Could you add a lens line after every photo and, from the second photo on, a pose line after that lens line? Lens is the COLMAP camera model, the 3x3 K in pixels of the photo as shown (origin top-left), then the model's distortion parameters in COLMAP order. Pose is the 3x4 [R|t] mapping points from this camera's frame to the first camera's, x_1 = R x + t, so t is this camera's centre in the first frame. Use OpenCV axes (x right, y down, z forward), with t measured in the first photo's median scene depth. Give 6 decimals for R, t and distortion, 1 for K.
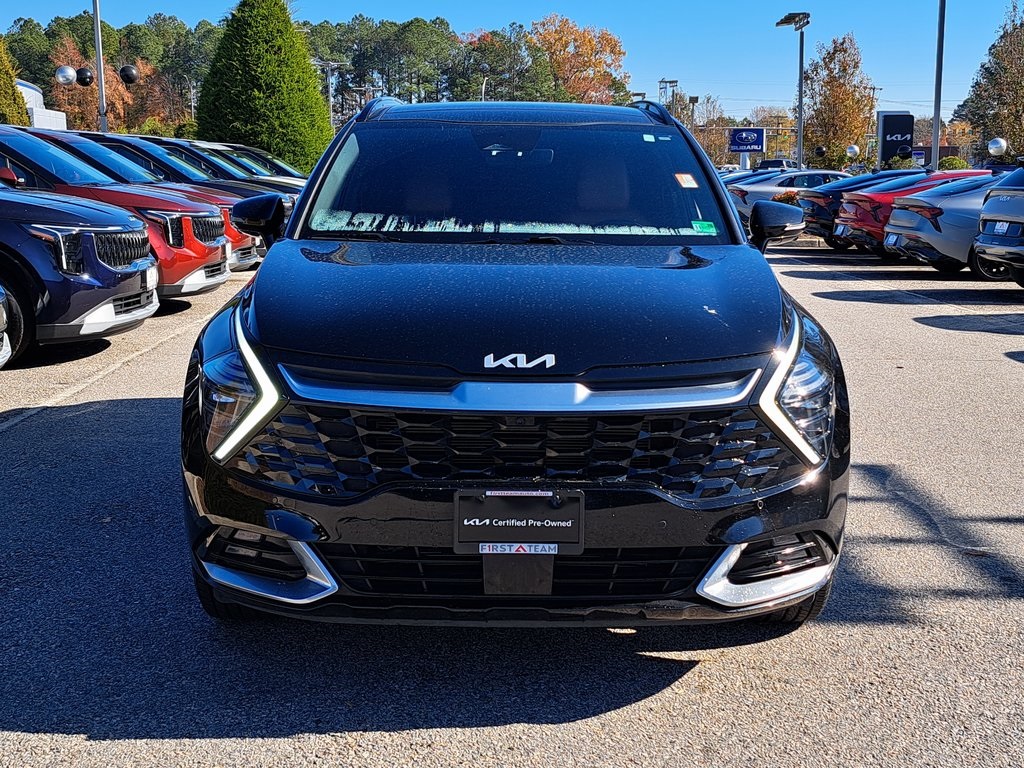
lens RADIAL K [[1244.9, 0, 512.0], [0, 1244.9, 384.0], [0, 0, 1]] dist [0.301754, -0.870382]
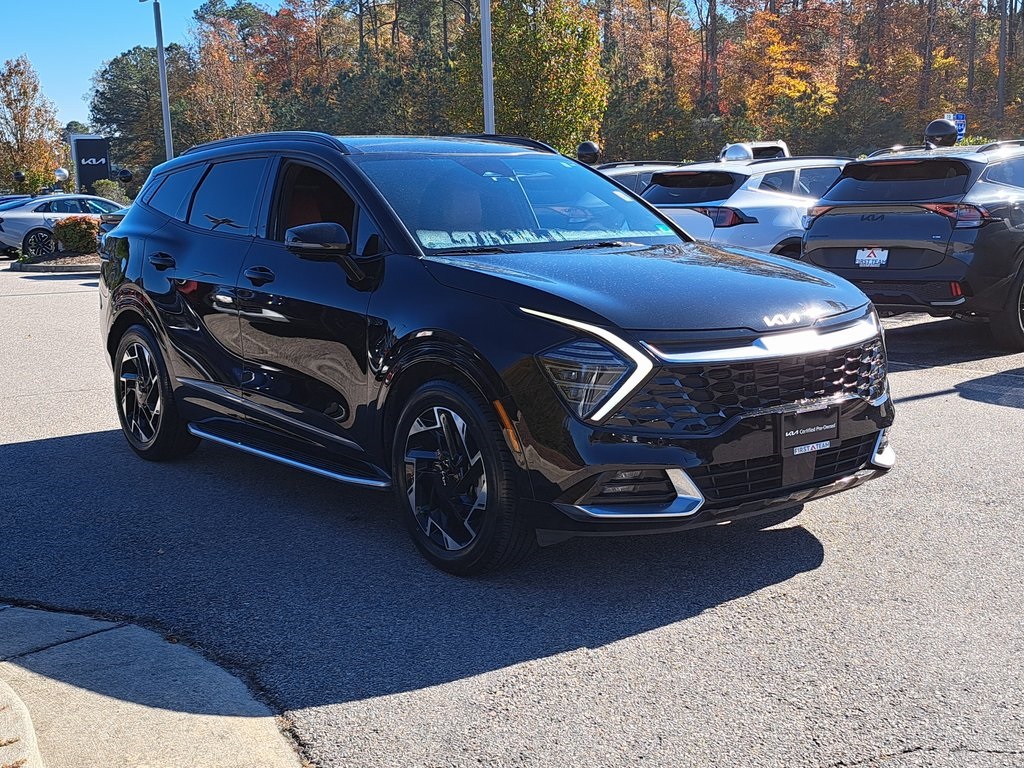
lens RADIAL K [[1244.9, 0, 512.0], [0, 1244.9, 384.0], [0, 0, 1]] dist [0.301754, -0.870382]
pose [[0.807605, -0.123822, 0.576579, -0.799581], [0.133823, 0.990682, 0.025308, -0.016861], [-0.574340, 0.056720, 0.816650, 0.009971]]
